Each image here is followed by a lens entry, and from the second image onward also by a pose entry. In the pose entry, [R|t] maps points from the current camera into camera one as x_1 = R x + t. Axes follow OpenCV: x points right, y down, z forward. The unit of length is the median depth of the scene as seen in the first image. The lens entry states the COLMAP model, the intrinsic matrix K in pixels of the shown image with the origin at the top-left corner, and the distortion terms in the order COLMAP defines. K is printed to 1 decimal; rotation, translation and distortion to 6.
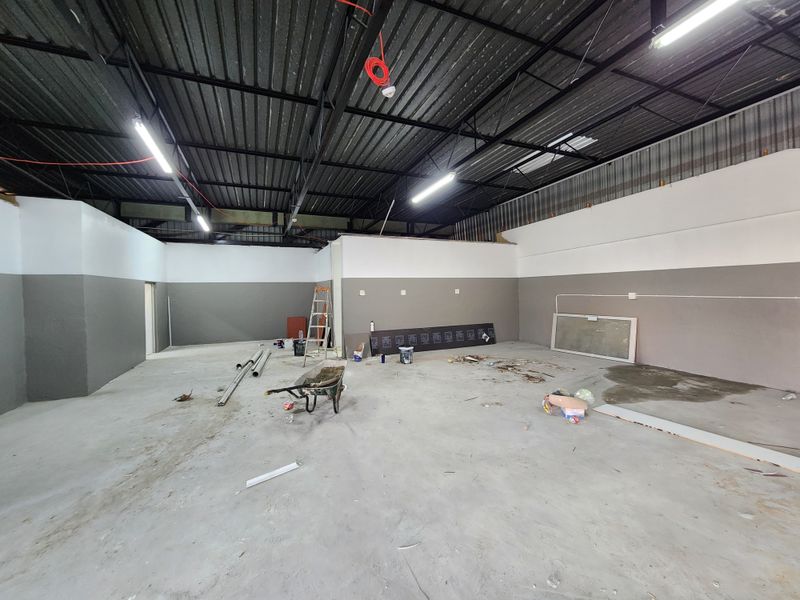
lens RADIAL K [[327.9, 0, 400.9], [0, 327.9, 293.6], [0, 0, 1]] dist [-0.000466, -0.000112]
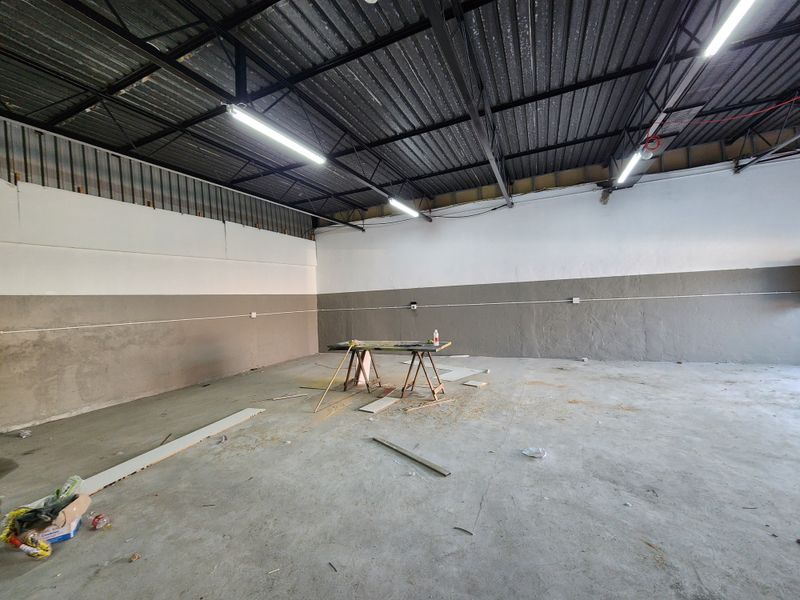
lens RADIAL K [[327.9, 0, 400.9], [0, 327.9, 293.6], [0, 0, 1]] dist [-0.000466, -0.000112]
pose [[-0.678801, 0.061357, 0.731754, -0.199291], [0.064885, 0.997617, -0.023461, -0.002024], [-0.731450, 0.031554, -0.681164, 0.547229]]
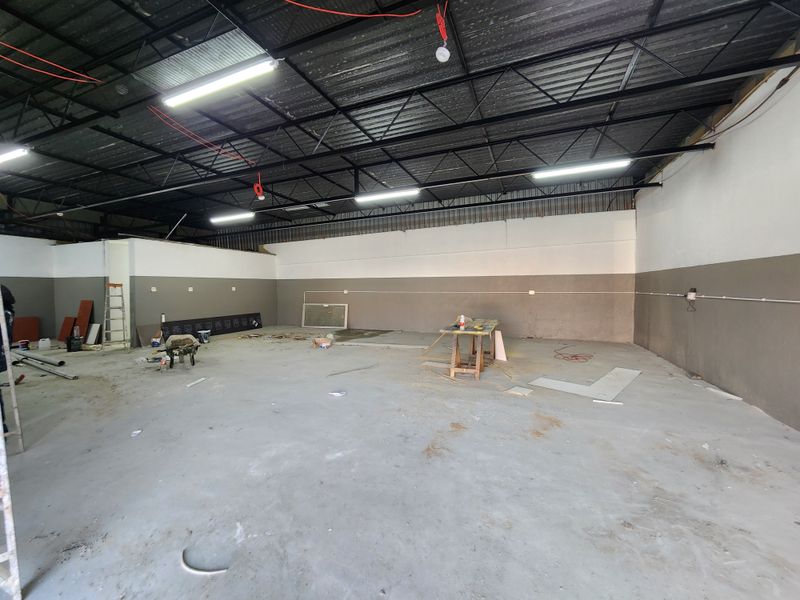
lens RADIAL K [[326.8, 0, 396.9], [0, 326.8, 294.6], [0, 0, 1]] dist [-0.000099, -0.000089]
pose [[0.706658, -0.003977, 0.707544, -0.373057], [0.001629, 0.999991, 0.003994, 0.015287], [-0.707554, -0.001670, 0.706658, -0.476535]]
